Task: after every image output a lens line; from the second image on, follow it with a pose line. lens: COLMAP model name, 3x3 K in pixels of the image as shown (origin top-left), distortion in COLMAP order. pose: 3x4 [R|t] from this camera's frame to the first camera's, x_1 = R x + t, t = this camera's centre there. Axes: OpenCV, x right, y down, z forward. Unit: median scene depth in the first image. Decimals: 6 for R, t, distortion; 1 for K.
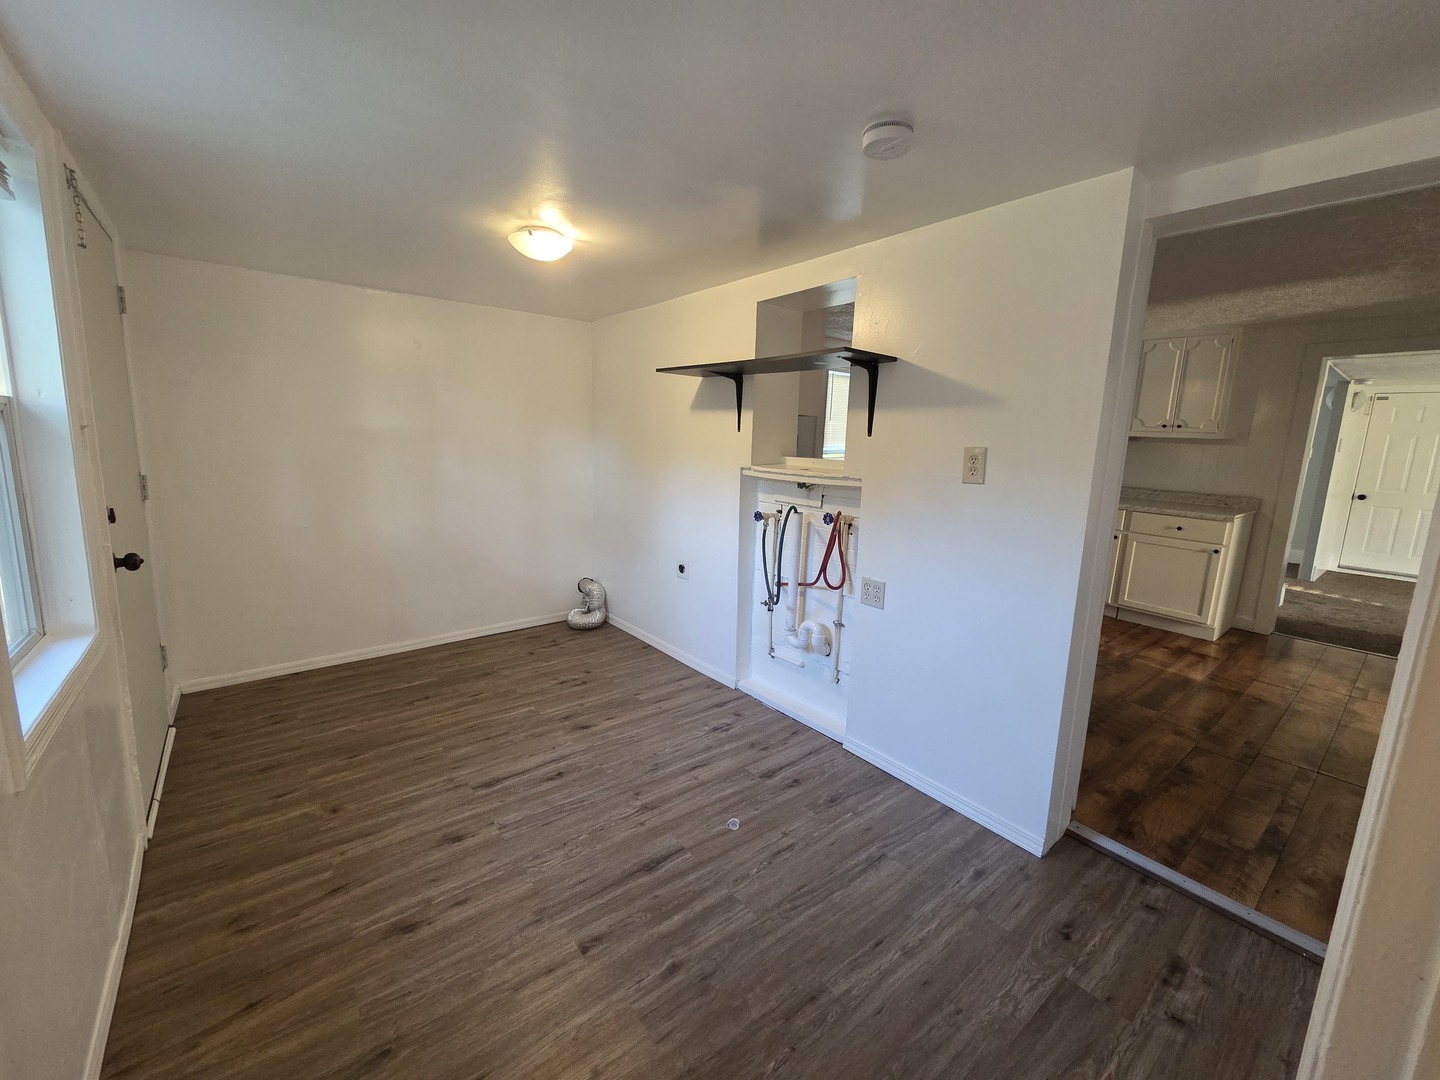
lens RADIAL K [[588.4, 0, 721.7], [0, 588.4, 536.1], [0, 0, 1]] dist [0.000516, -0.000341]
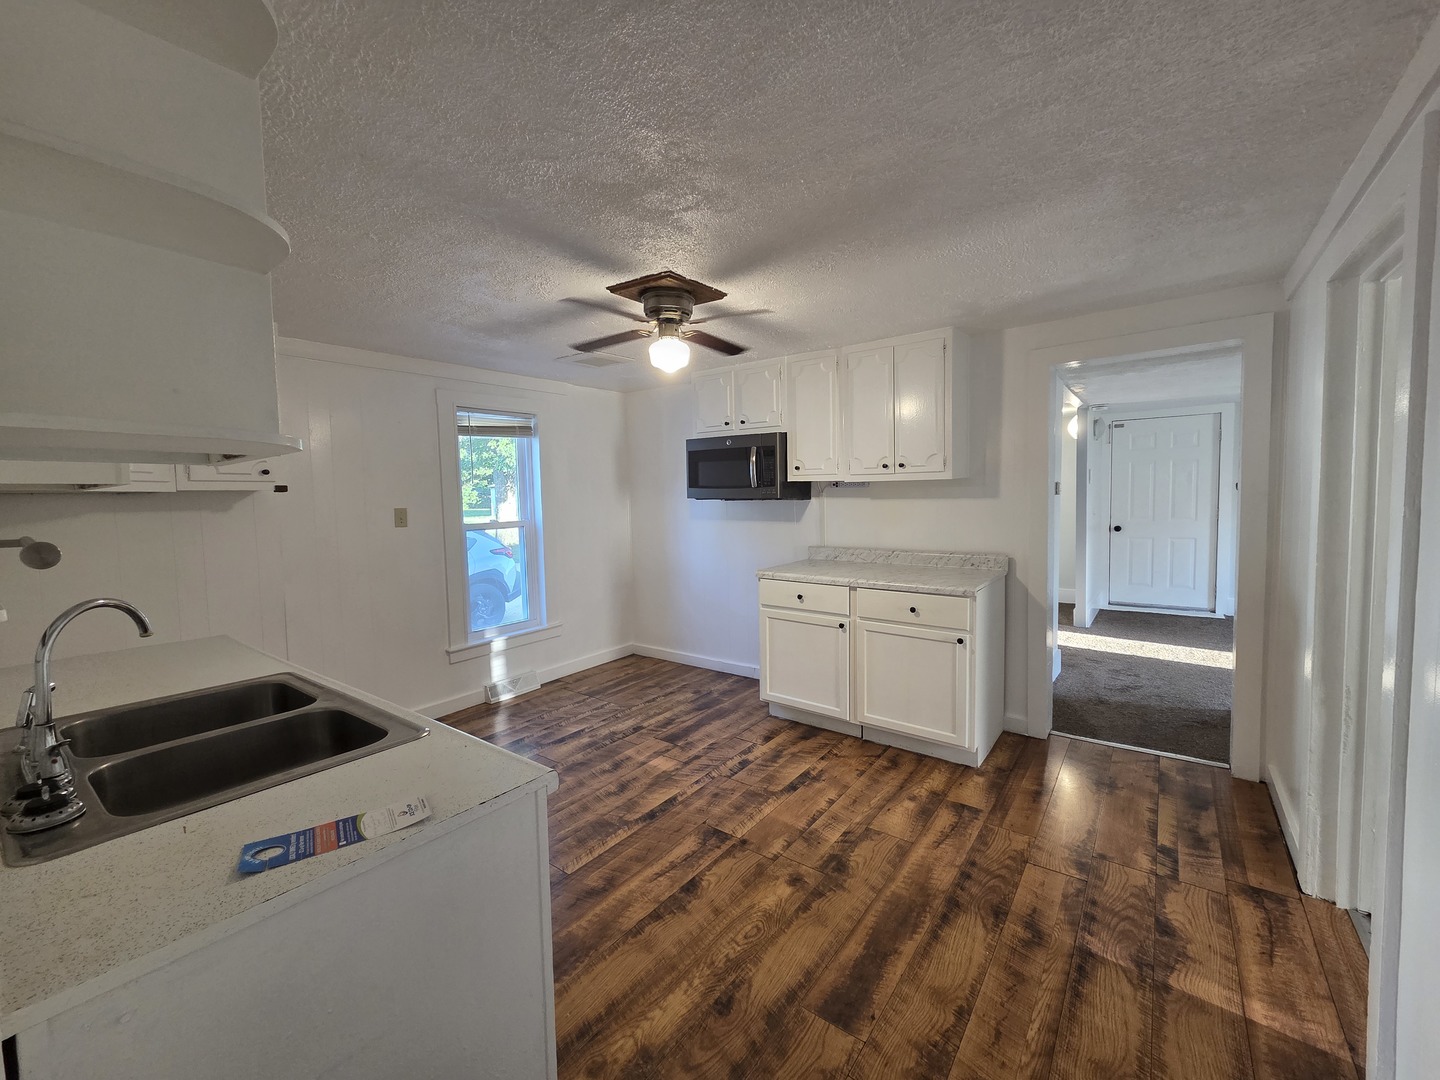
lens RADIAL K [[588.4, 0, 719.0], [0, 588.4, 529.7], [0, 0, 1]] dist [0.000516, -0.000341]
pose [[0.970176, -0.074150, 0.230782, 0.389753], [0.097701, 0.990923, -0.092338, -0.062777], [-0.221841, 0.112131, 0.968614, 0.355690]]
